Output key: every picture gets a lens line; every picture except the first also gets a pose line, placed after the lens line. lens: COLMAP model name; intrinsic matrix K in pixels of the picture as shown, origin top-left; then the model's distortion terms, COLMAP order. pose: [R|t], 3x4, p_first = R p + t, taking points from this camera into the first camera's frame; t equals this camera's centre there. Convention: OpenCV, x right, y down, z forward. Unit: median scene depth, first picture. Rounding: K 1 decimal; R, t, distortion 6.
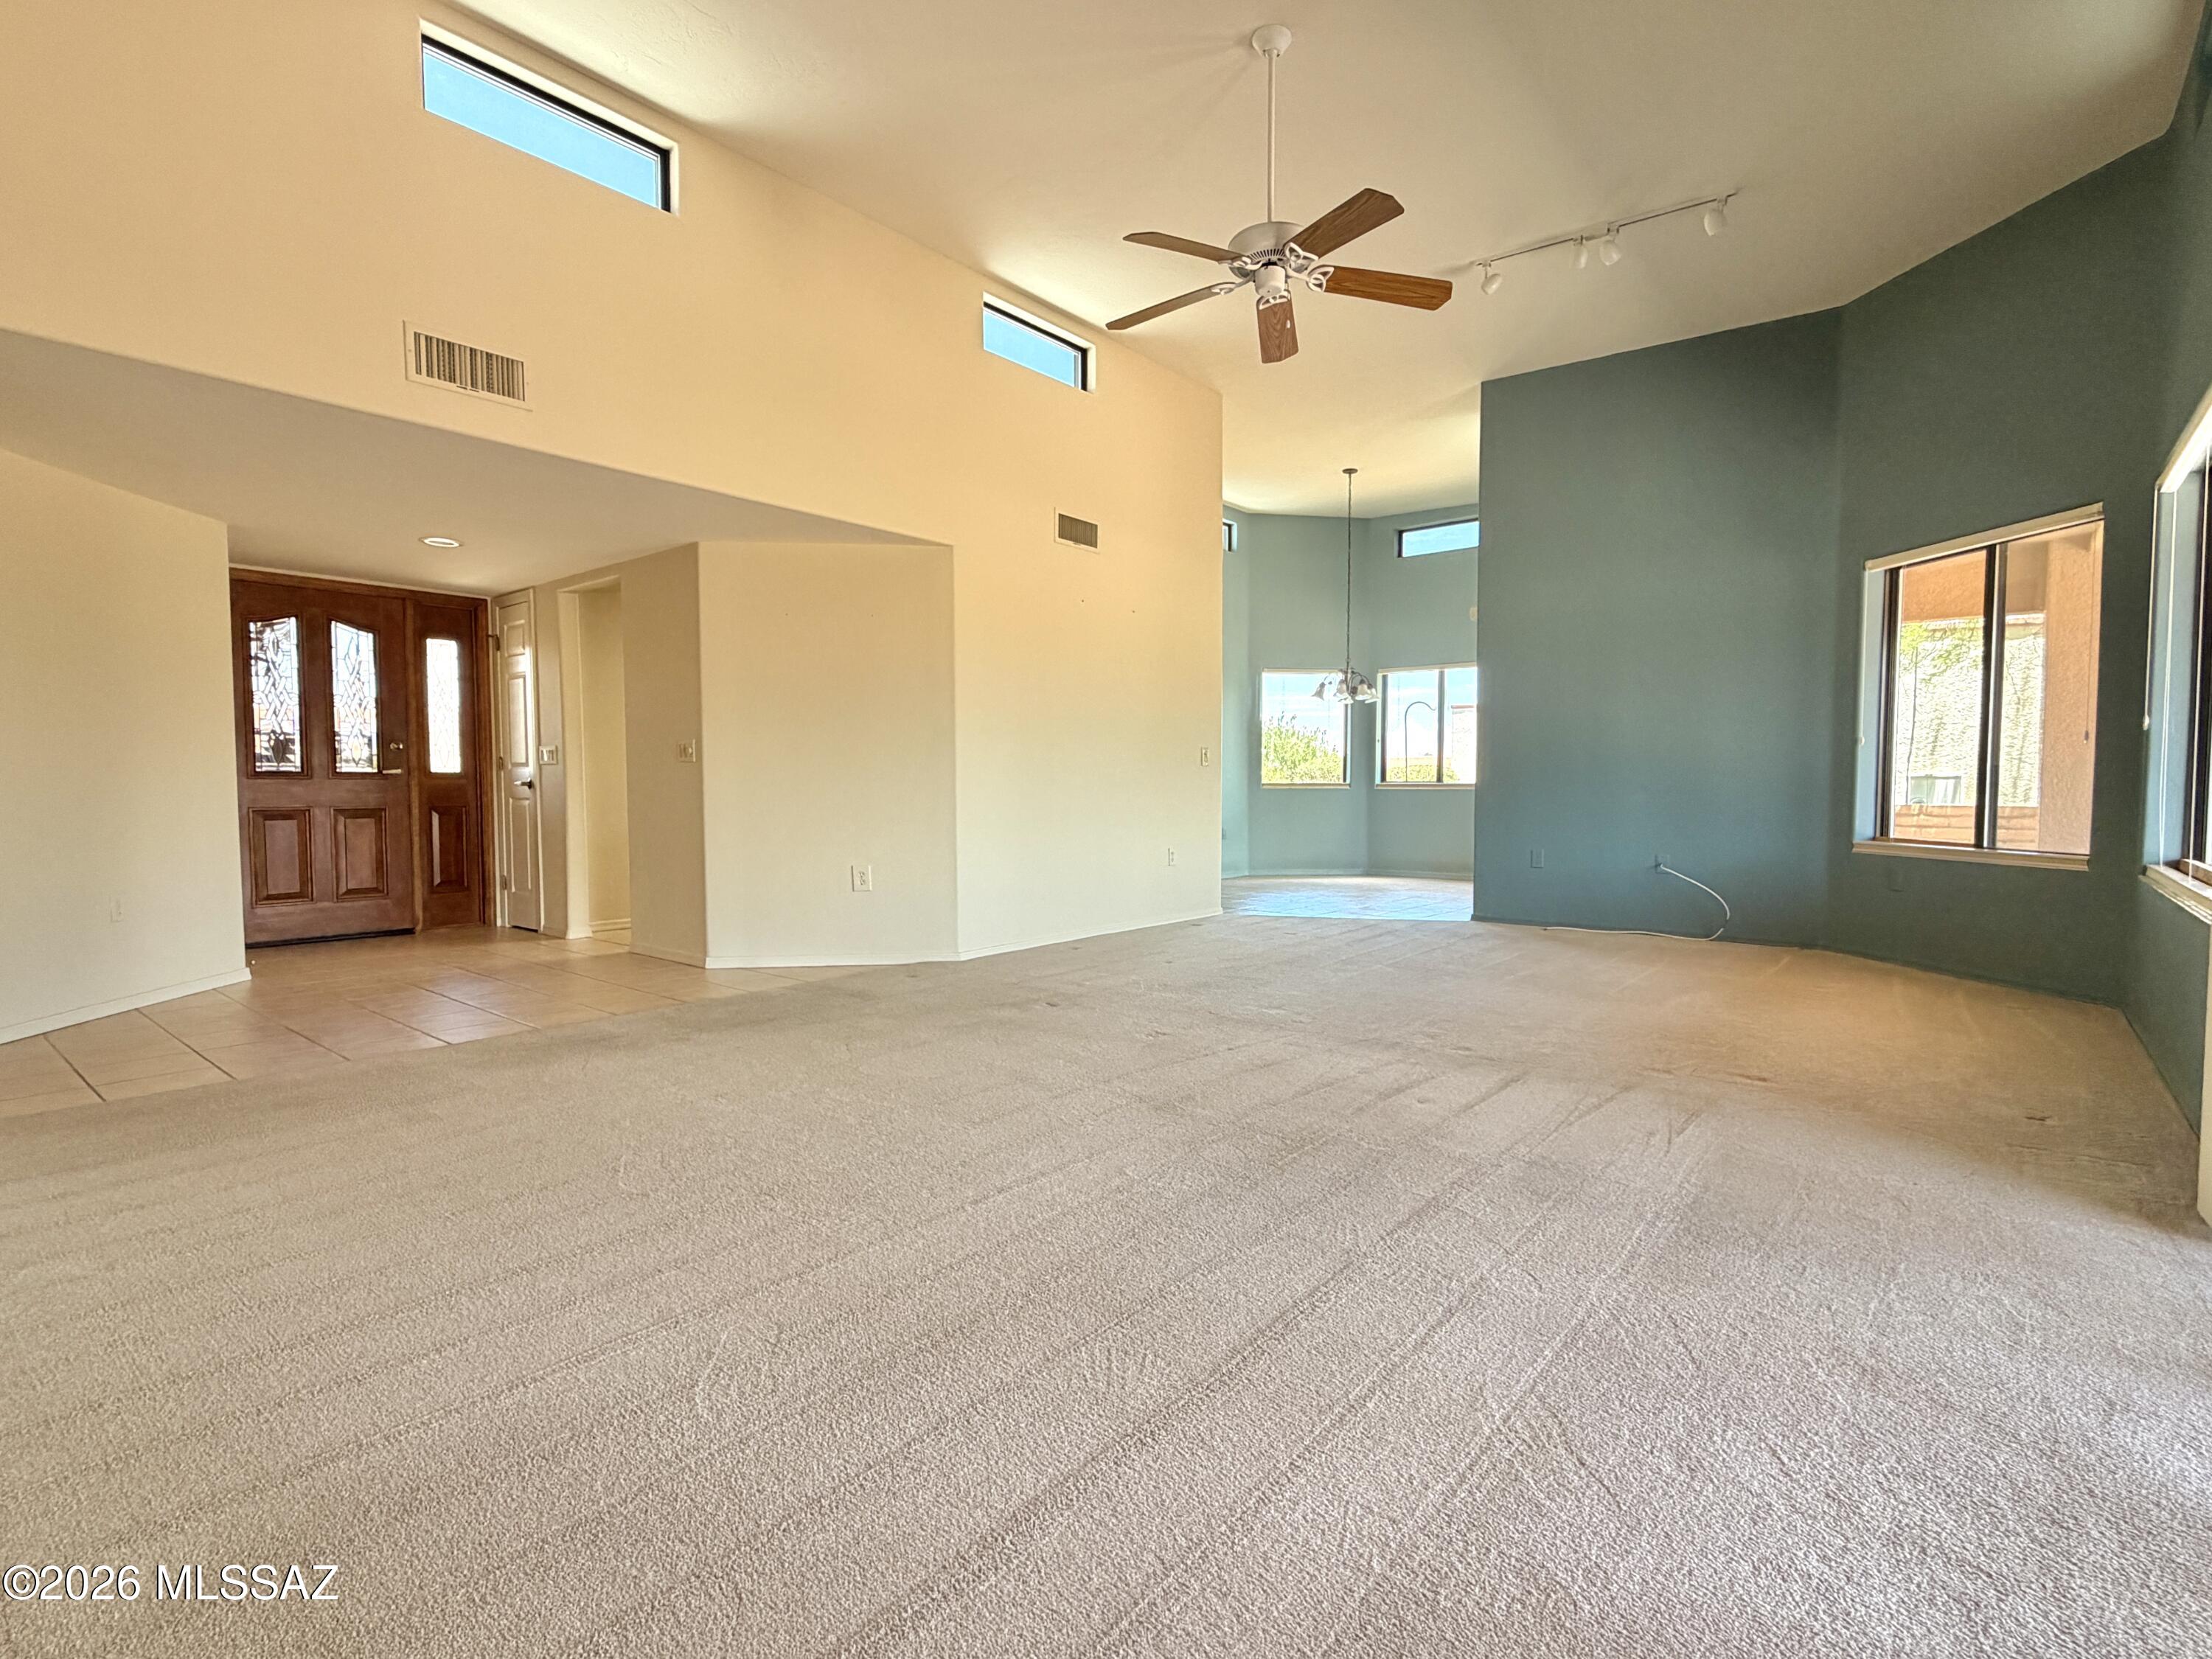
lens RADIAL K [[1061.2, 0, 1090.7], [0, 1061.2, 837.6], [0, 0, 1]] dist [-0.003360, 0.001380]
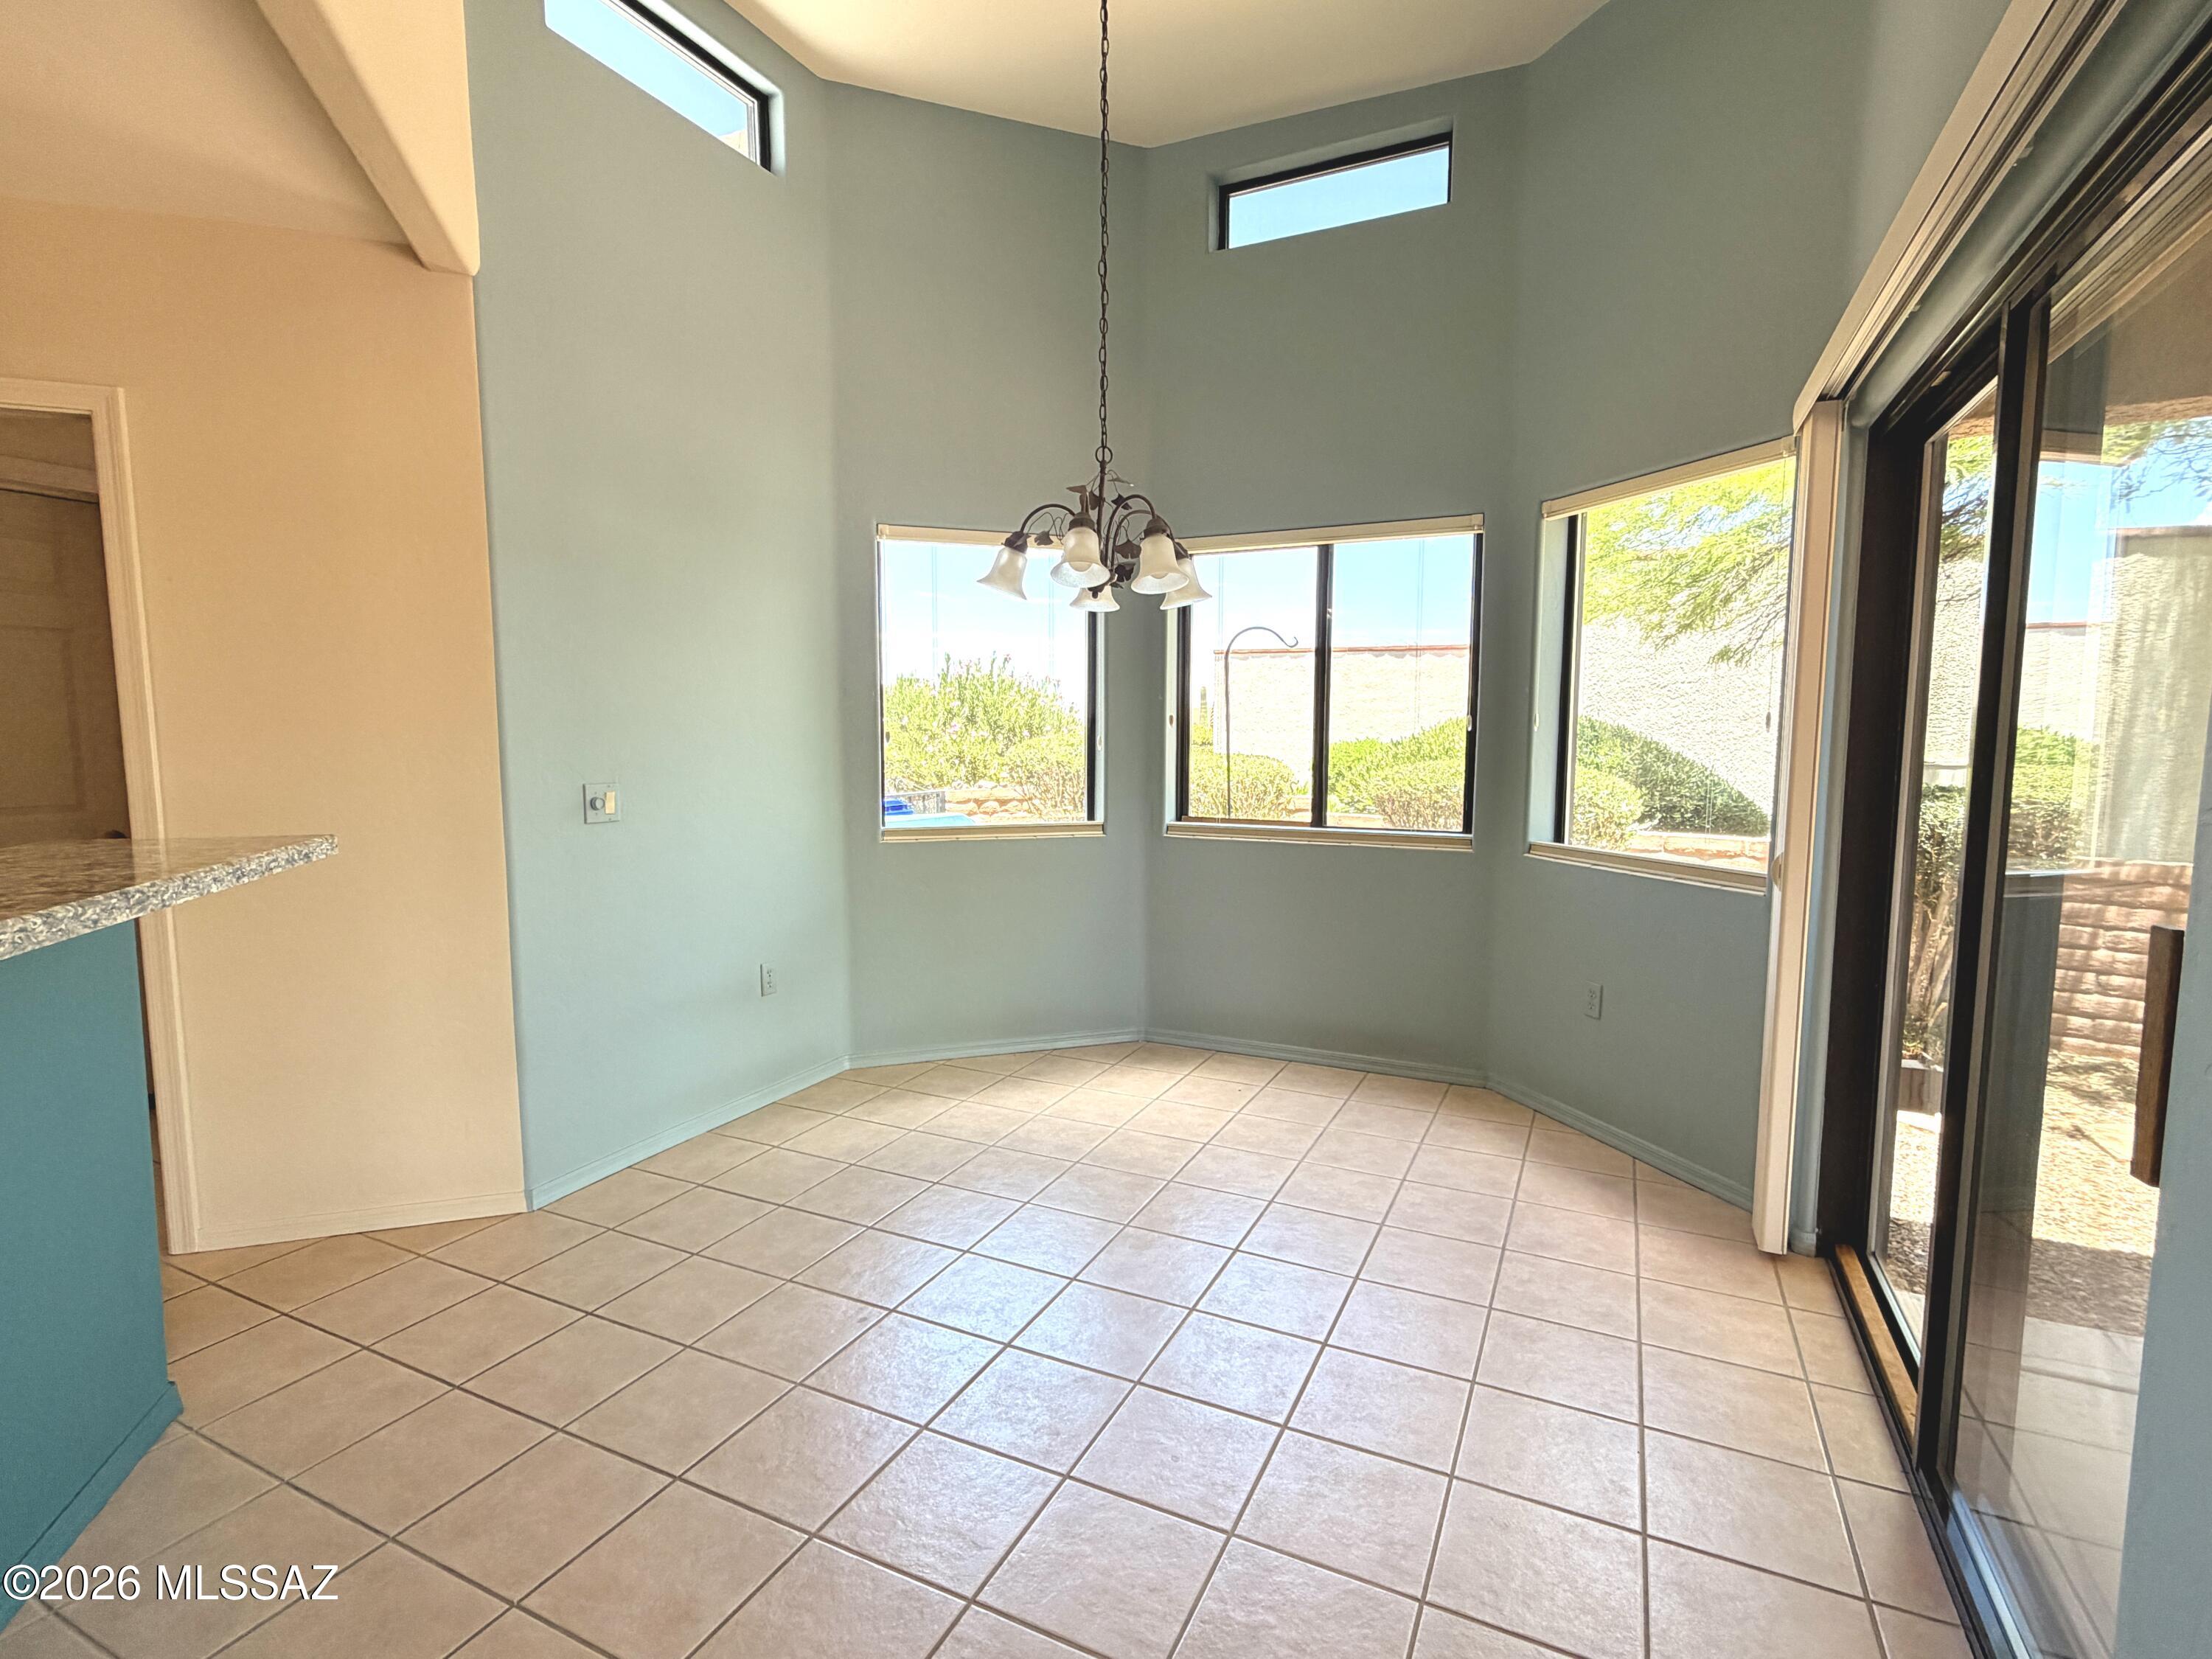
lens RADIAL K [[1061.2, 0, 1110.5], [0, 1061.2, 836.3], [0, 0, 1]] dist [-0.003360, 0.001380]
pose [[0.967479, -0.021275, 0.252057, 0.149039], [0.008330, 0.998596, 0.052312, -0.069737], [-0.252816, -0.048511, 0.966298, 0.627755]]
